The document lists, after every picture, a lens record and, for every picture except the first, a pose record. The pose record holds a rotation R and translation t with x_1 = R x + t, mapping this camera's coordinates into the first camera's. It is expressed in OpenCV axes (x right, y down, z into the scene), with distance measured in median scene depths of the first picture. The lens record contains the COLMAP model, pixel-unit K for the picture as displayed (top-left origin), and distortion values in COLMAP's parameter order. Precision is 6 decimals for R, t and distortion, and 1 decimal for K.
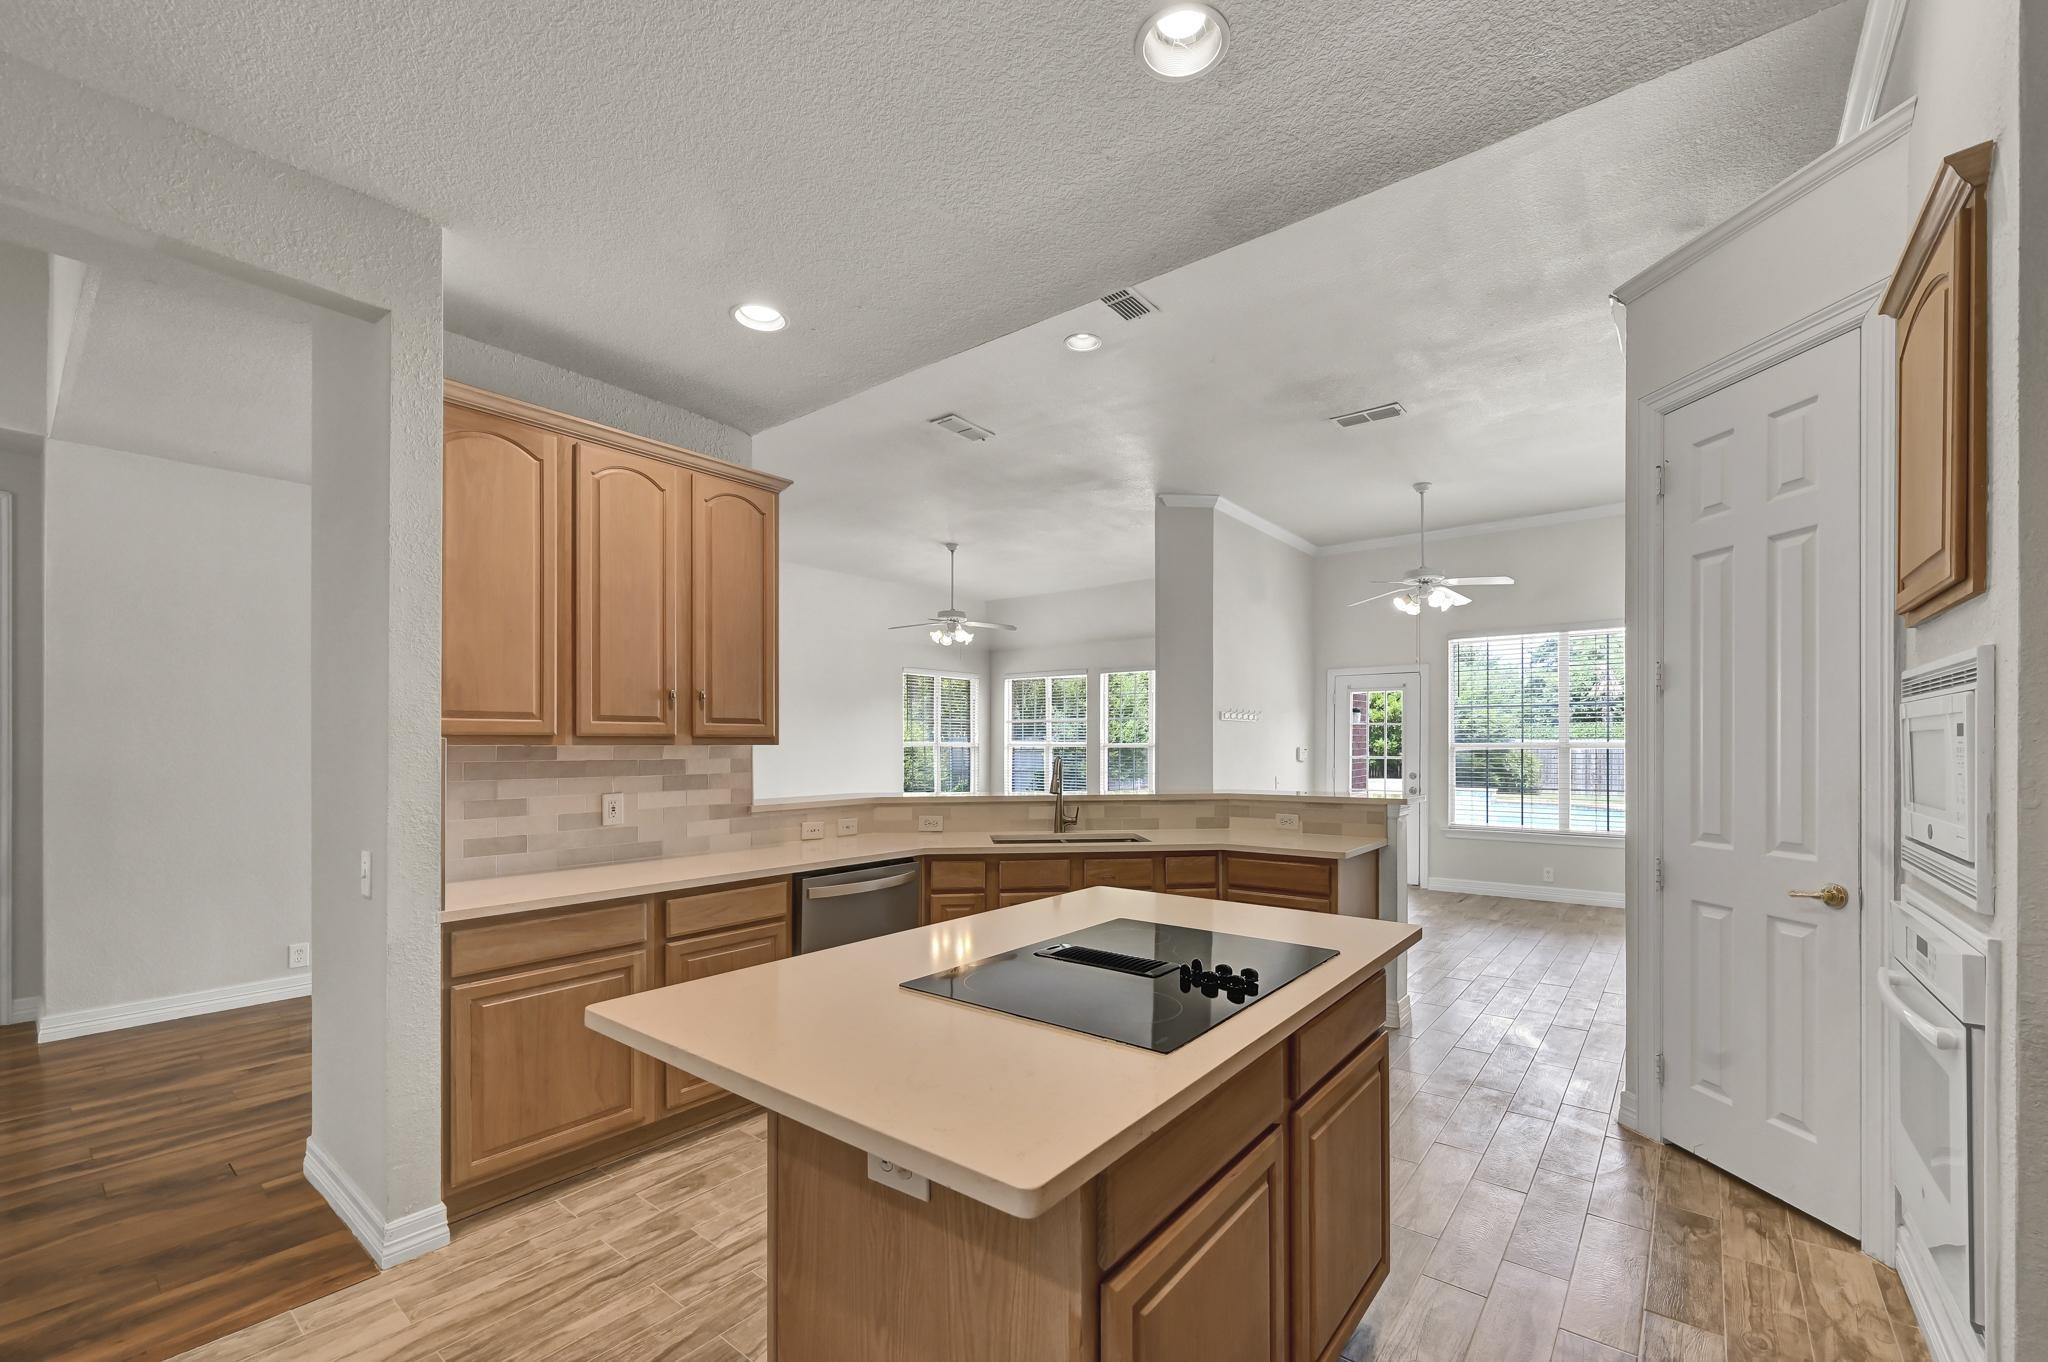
lens RADIAL K [[842.4, 0, 1035.3], [0, 842.4, 744.6], [0, 0, 1]] dist [0.000470, 0.000146]
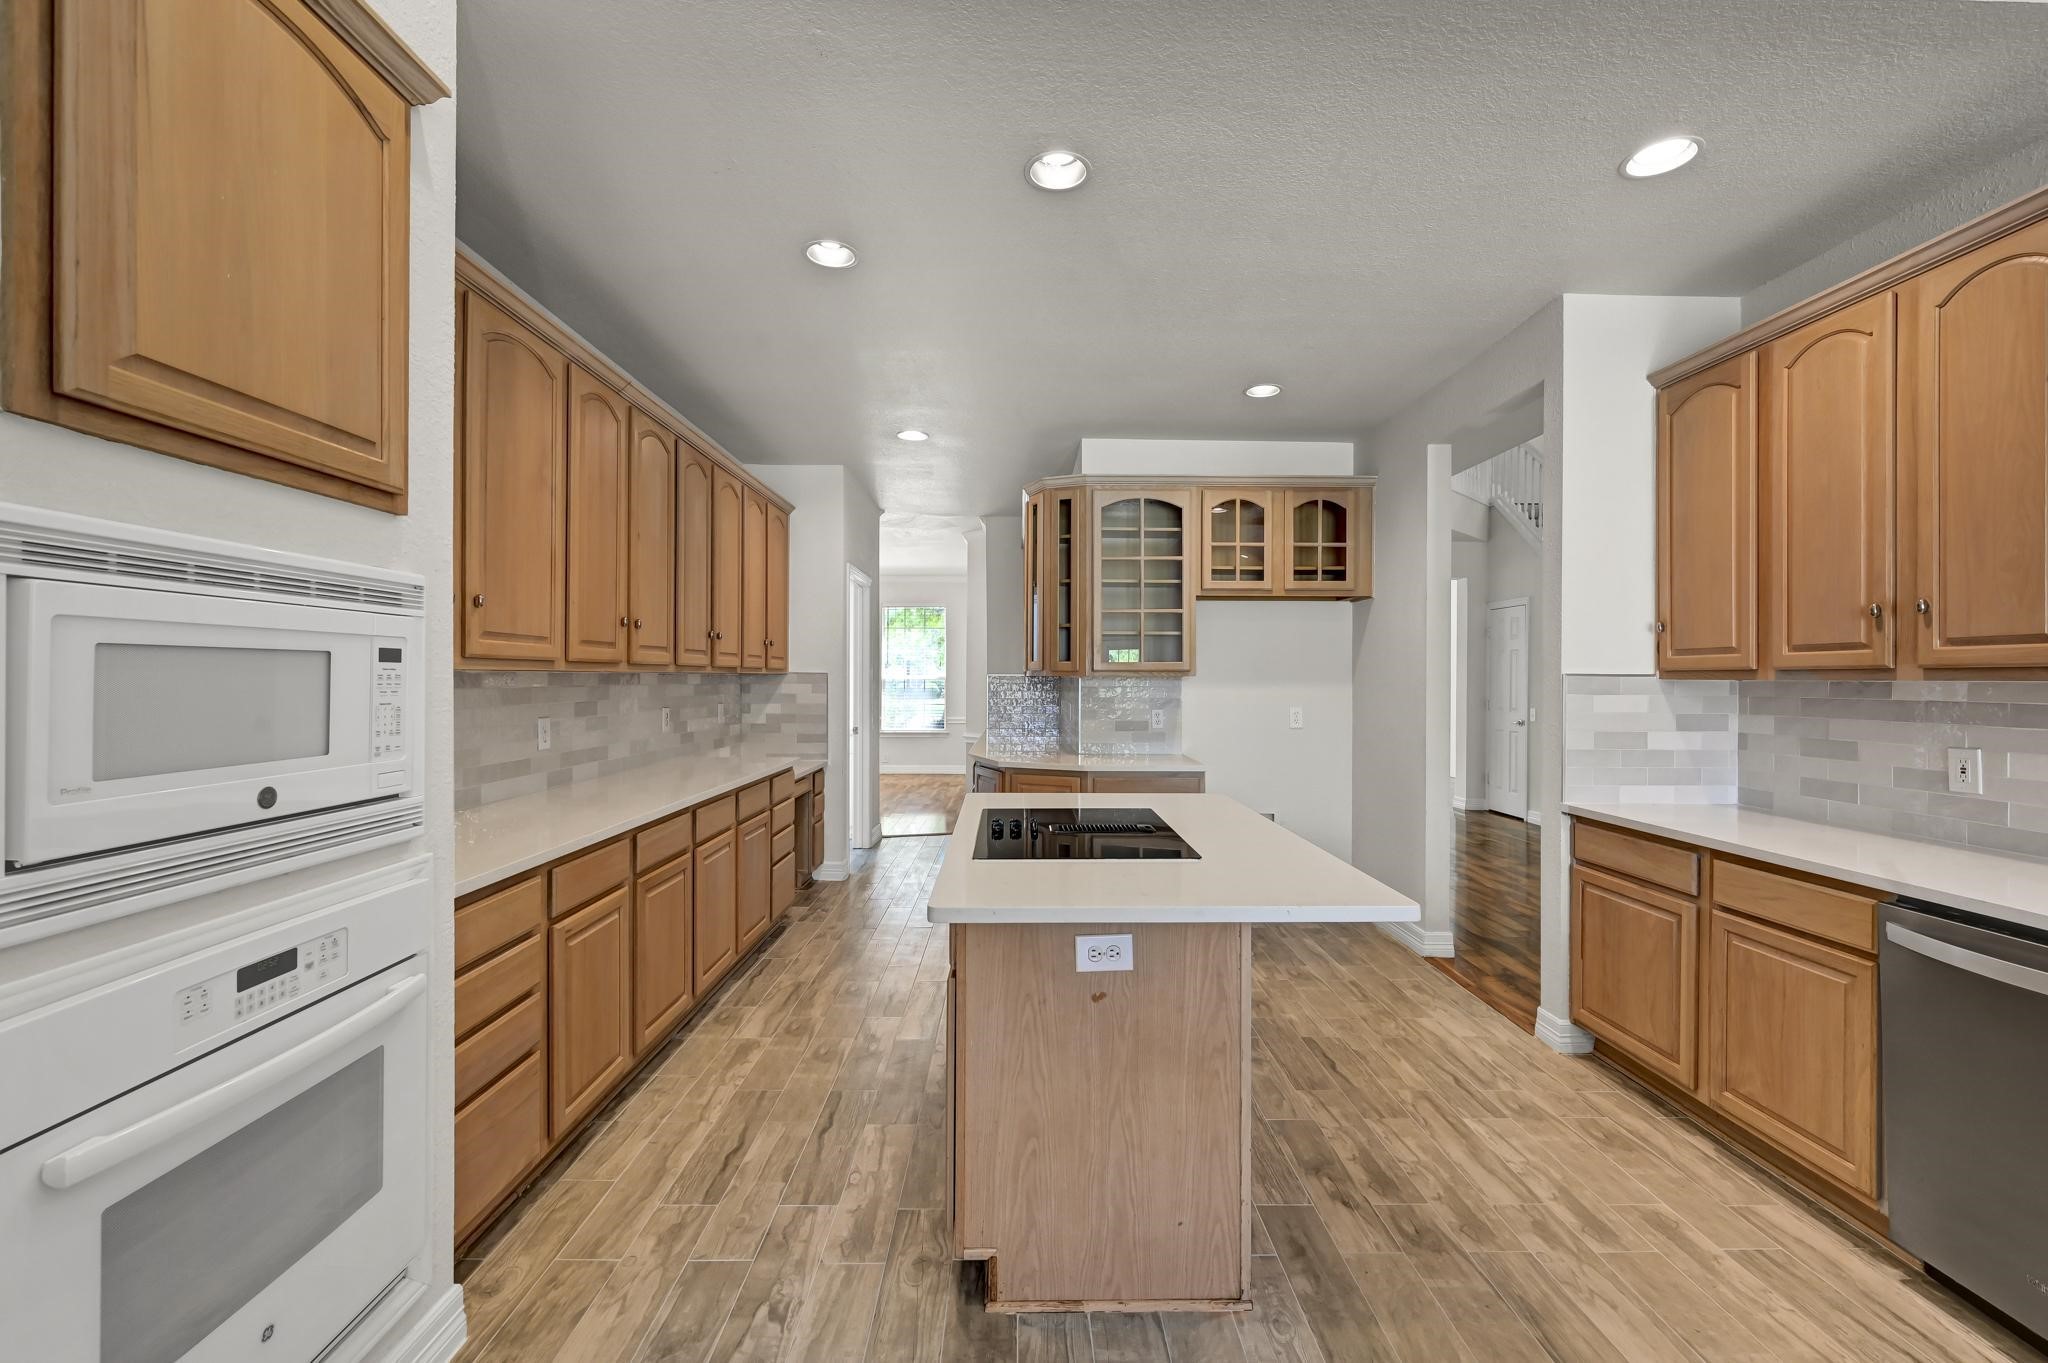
lens RADIAL K [[852.3, 0, 1031.8], [0, 852.3, 676.9], [0, 0, 1]] dist [-0.000820, -0.000011]
pose [[-0.772063, -0.004367, -0.635531, 0.572793], [-0.004637, 0.999988, -0.001238, 0.001948], [0.635529, 0.001991, -0.772075, 1.068587]]
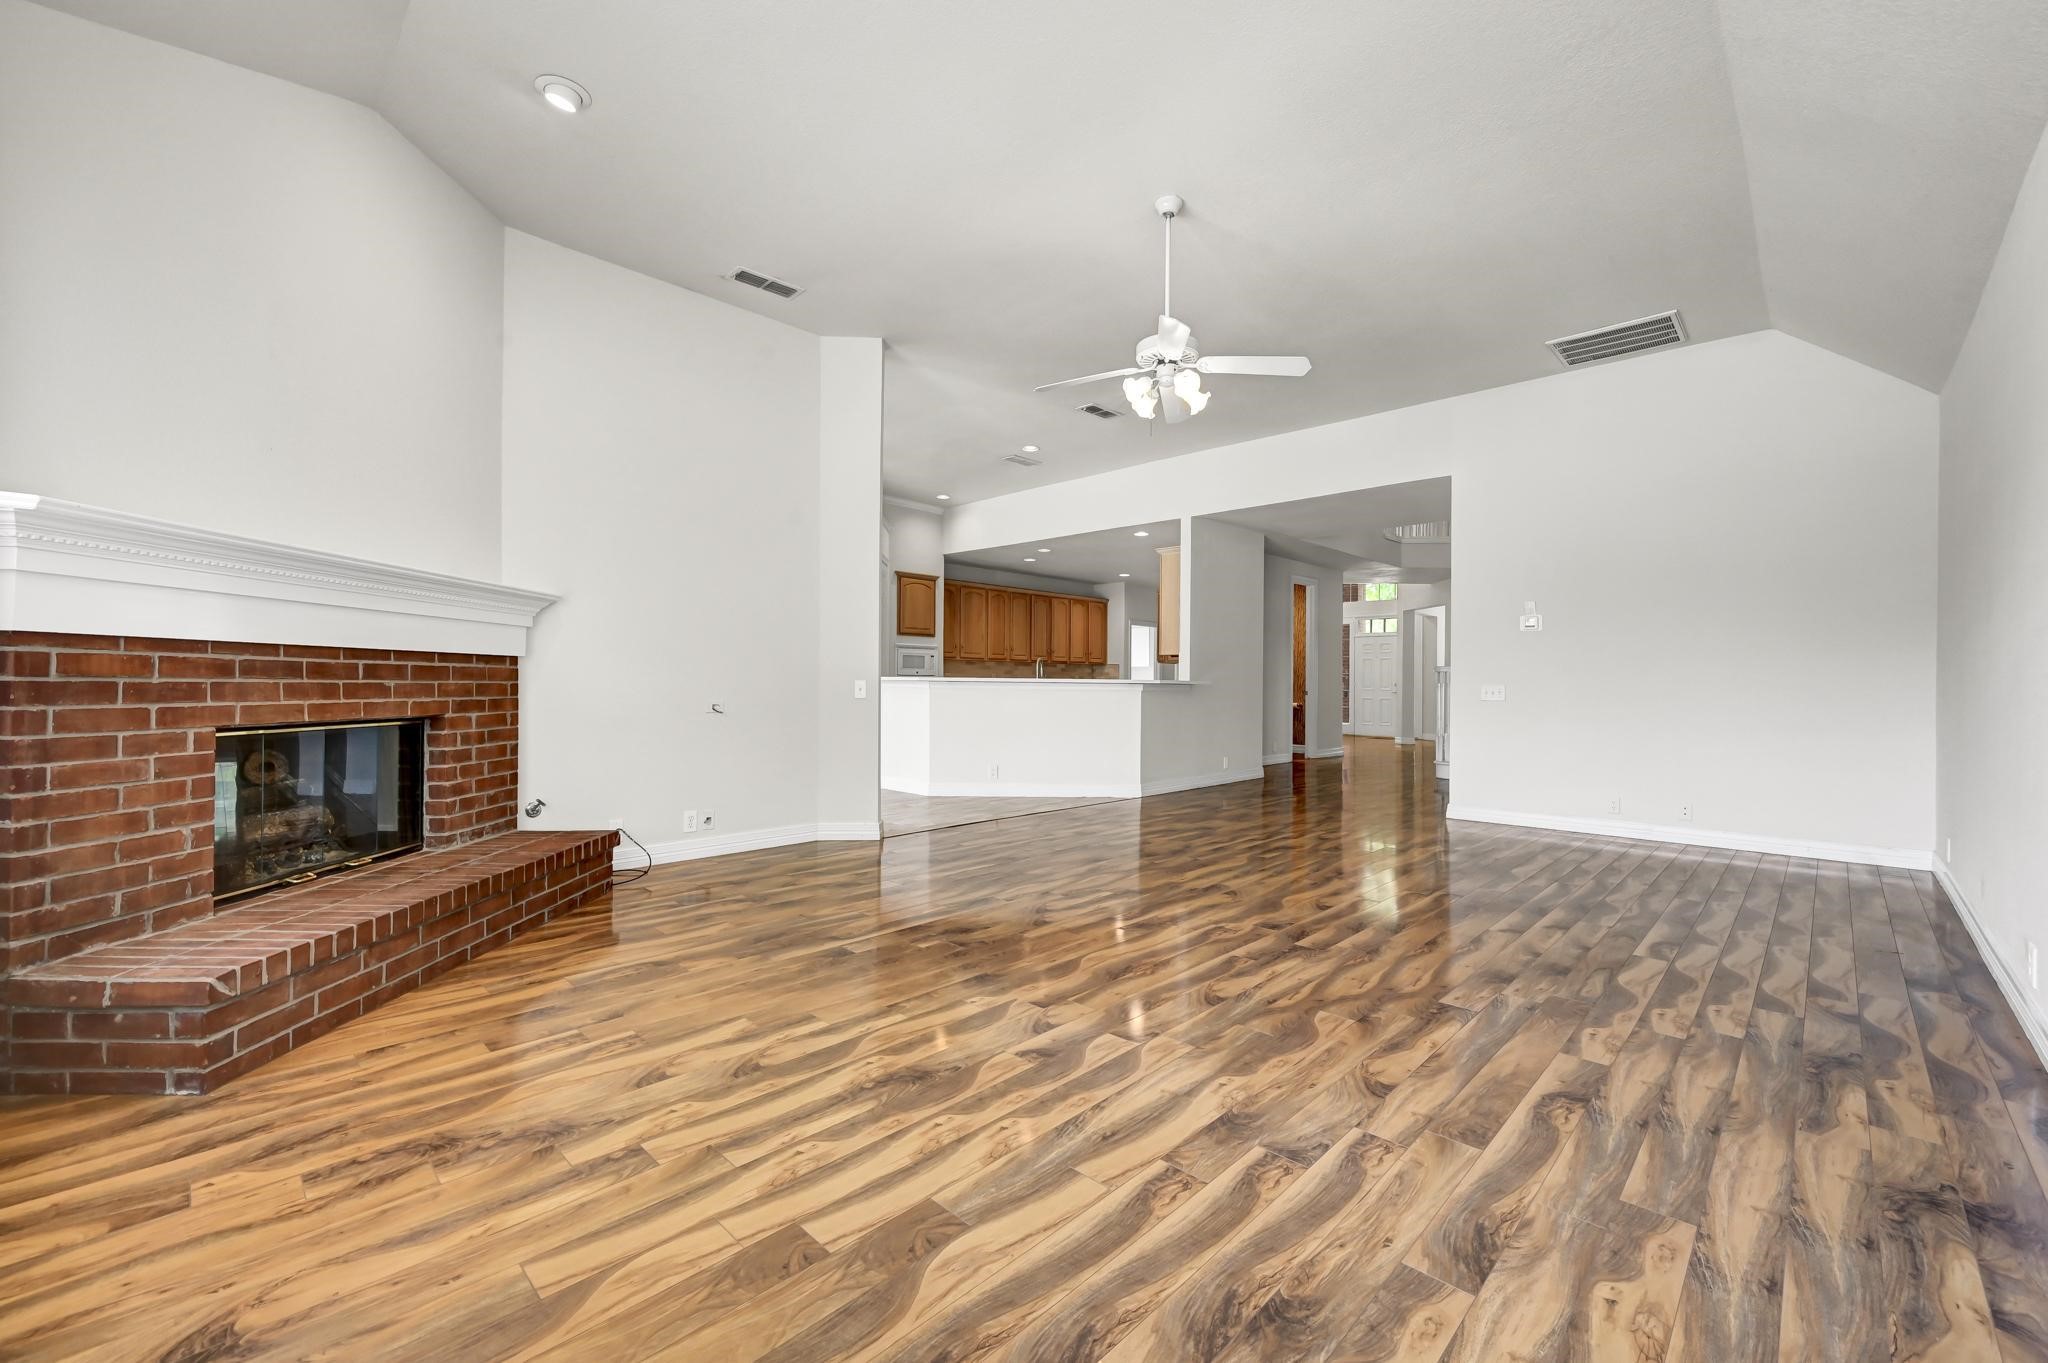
lens RADIAL K [[813.1, 0, 1024.0], [0, 813.1, 681.5], [0, 0, 1]] dist [0.000148, 0.000053]
pose [[-0.993131, -0.012779, 0.116307, -0.208124], [-0.012986, 0.999915, -0.001020, 0.090585], [-0.116284, -0.002523, -0.993213, 3.729432]]
